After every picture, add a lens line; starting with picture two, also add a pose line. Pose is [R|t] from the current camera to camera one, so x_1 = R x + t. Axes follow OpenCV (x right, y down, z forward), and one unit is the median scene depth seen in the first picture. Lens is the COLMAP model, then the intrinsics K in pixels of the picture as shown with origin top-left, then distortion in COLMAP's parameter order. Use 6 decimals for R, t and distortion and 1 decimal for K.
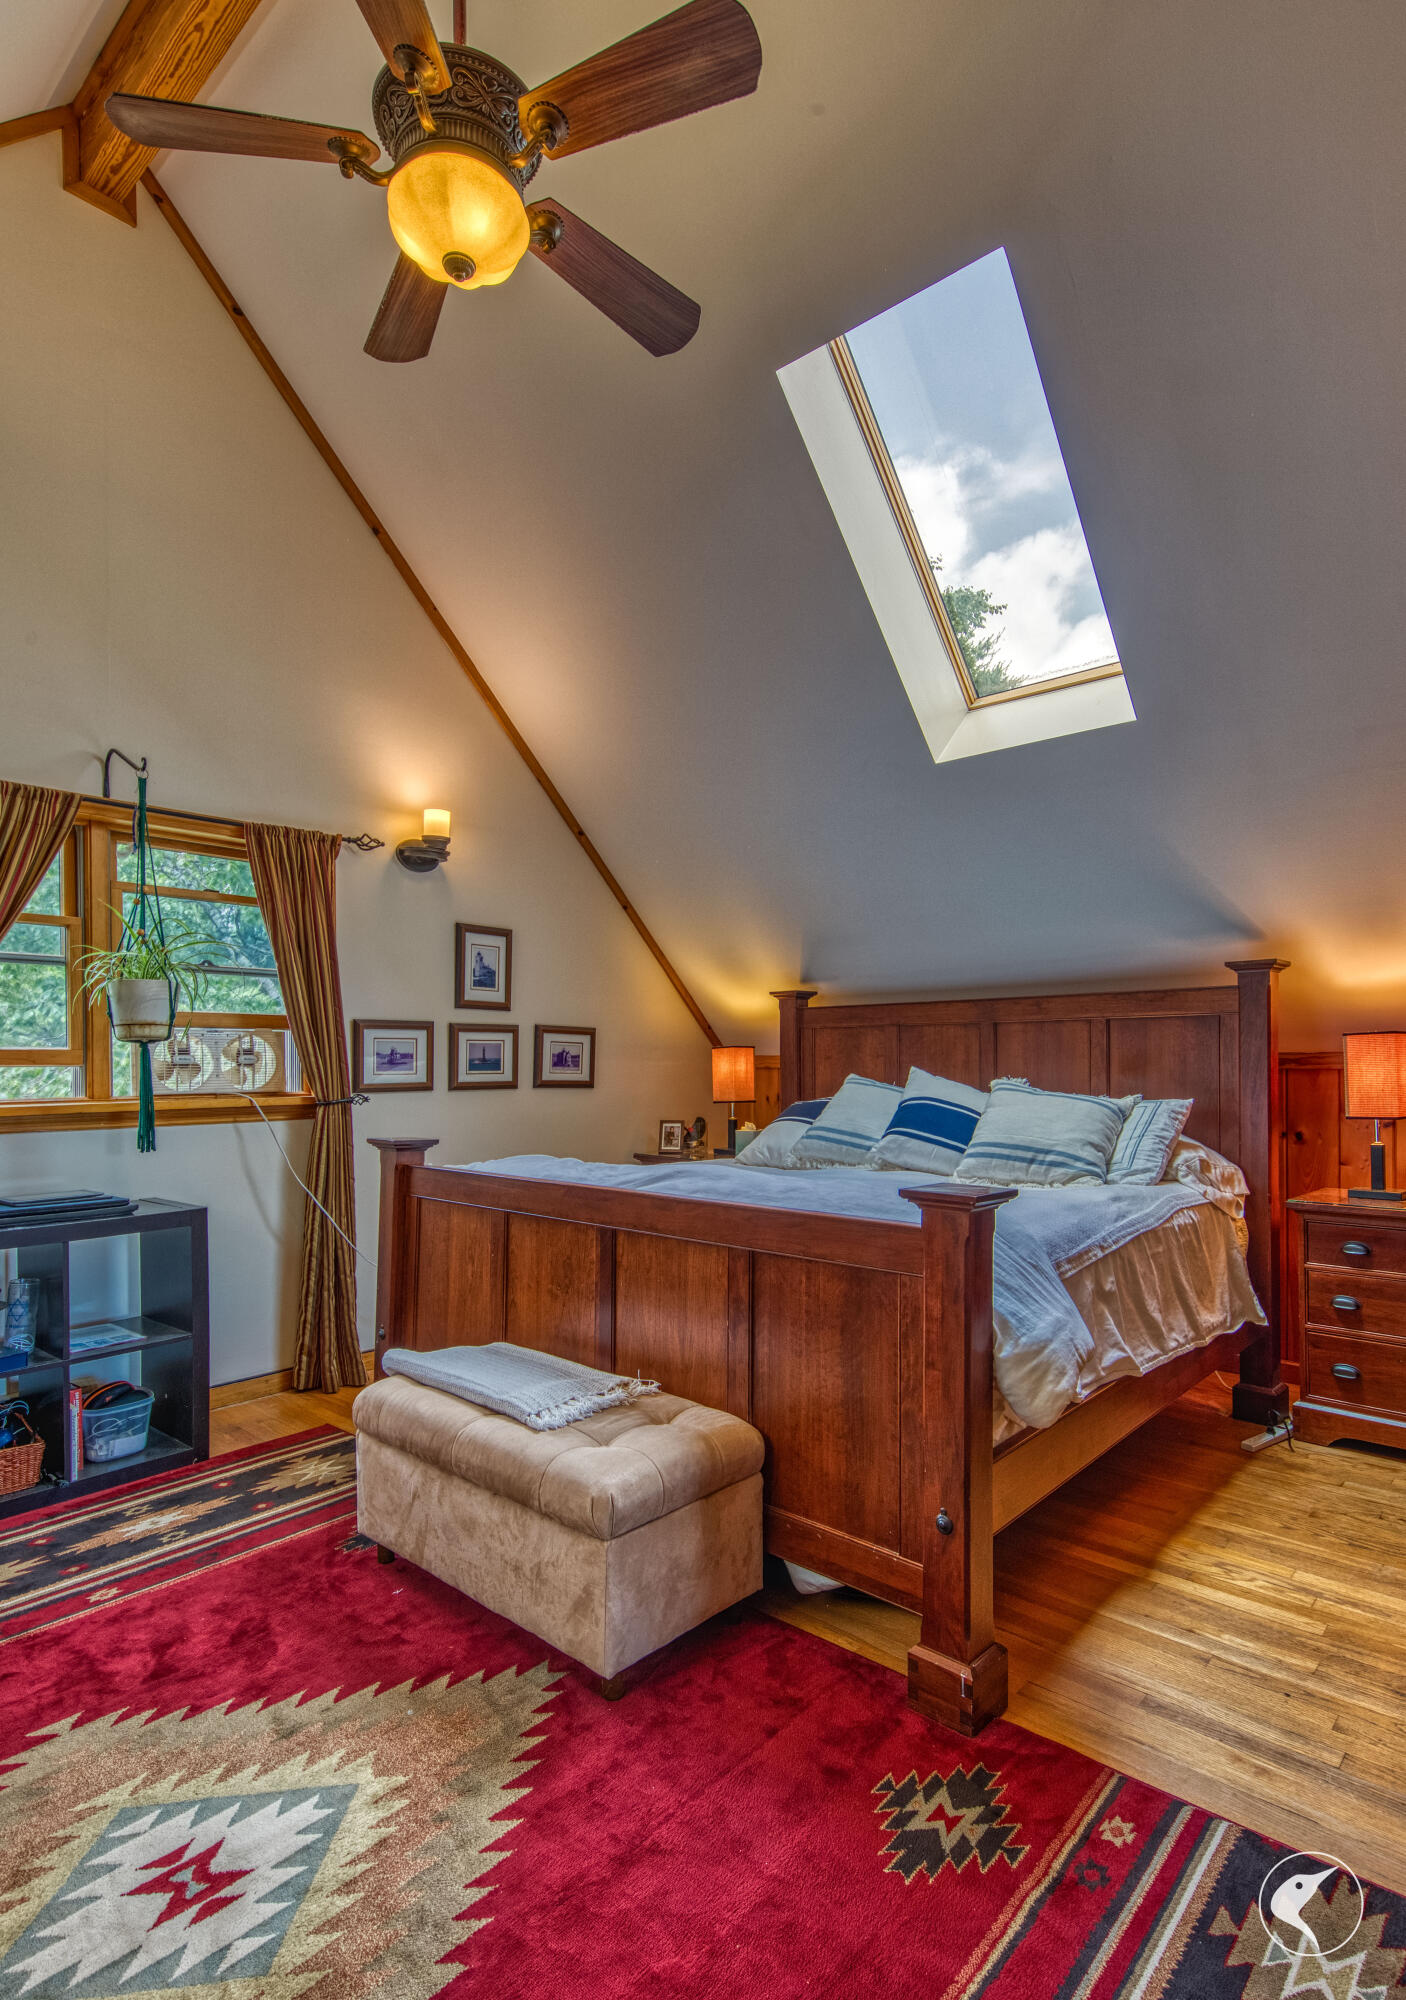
lens RADIAL K [[1025.9, 0, 710.7], [0, 1025.9, 1060.3], [0, 0, 1]] dist [0.001547, 0.000626]
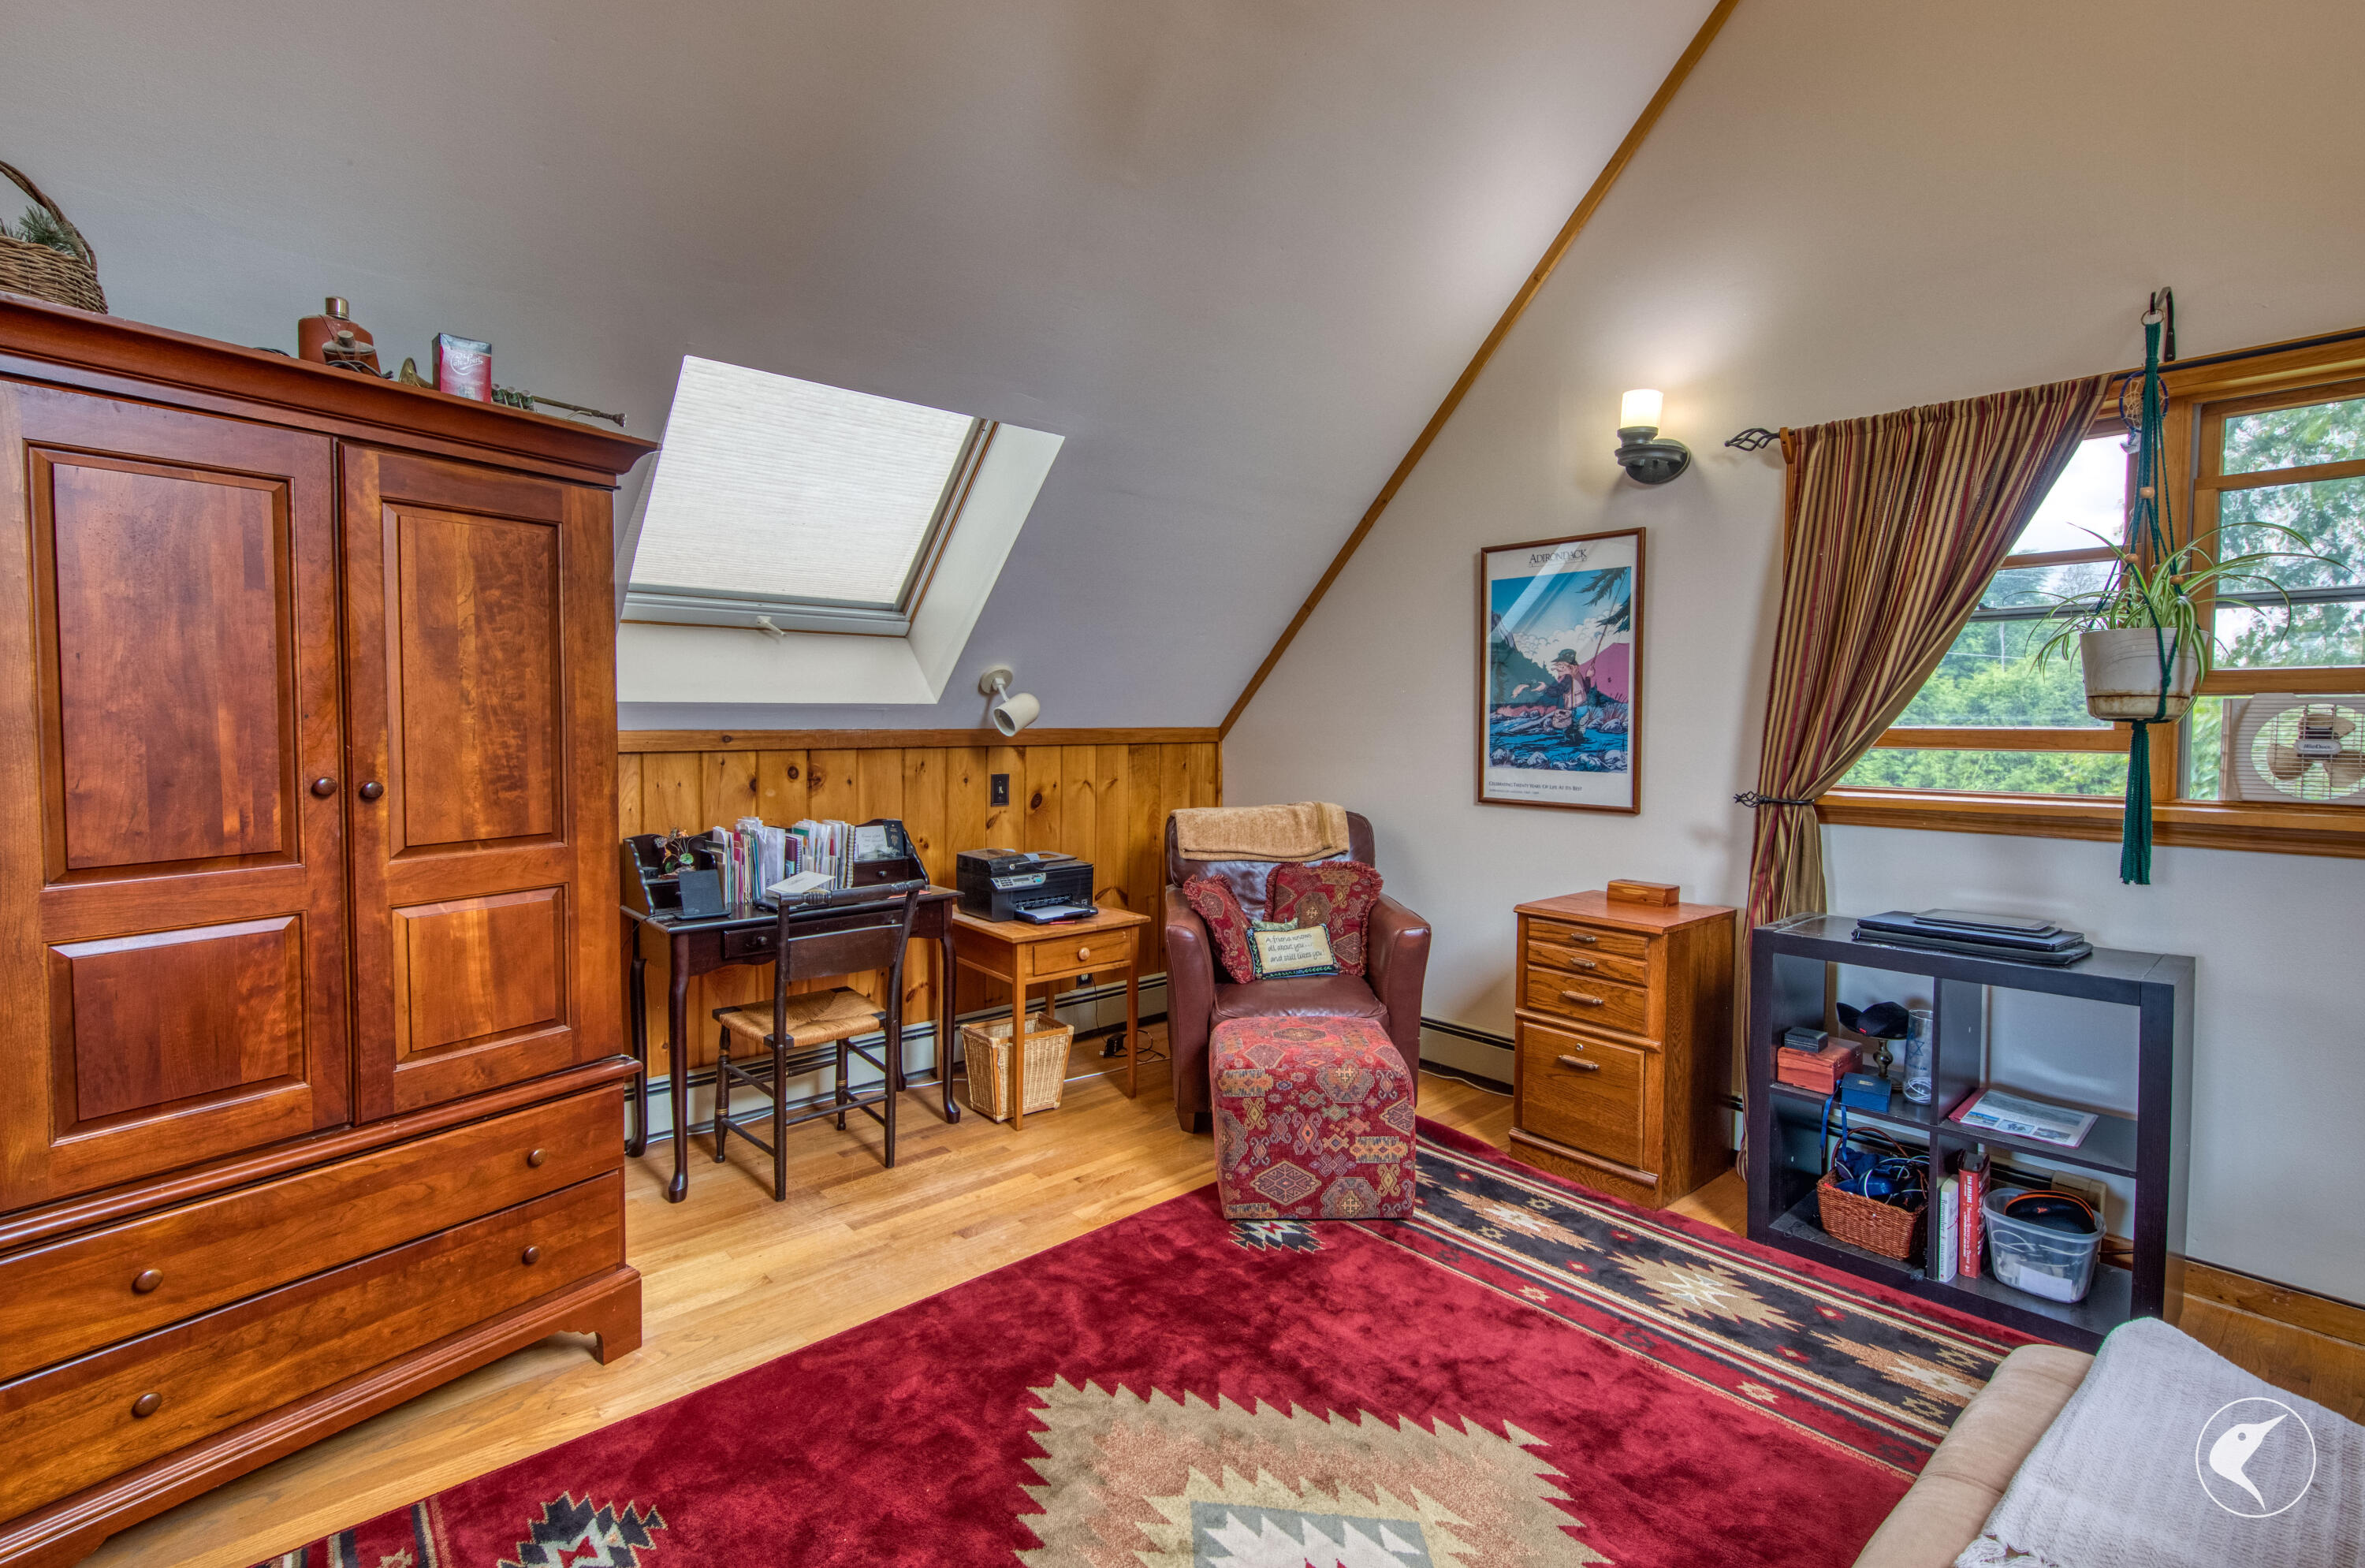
lens RADIAL K [[1077.0, 0, 1188.0], [0, 1077.0, 764.5], [0, 0, 1]] dist [0.001835, 0.000633]
pose [[-0.117103, 0.038073, -0.992390, 0.225986], [-0.010265, 0.999165, 0.039545, -0.010576], [0.993067, 0.014818, -0.116614, 0.471626]]
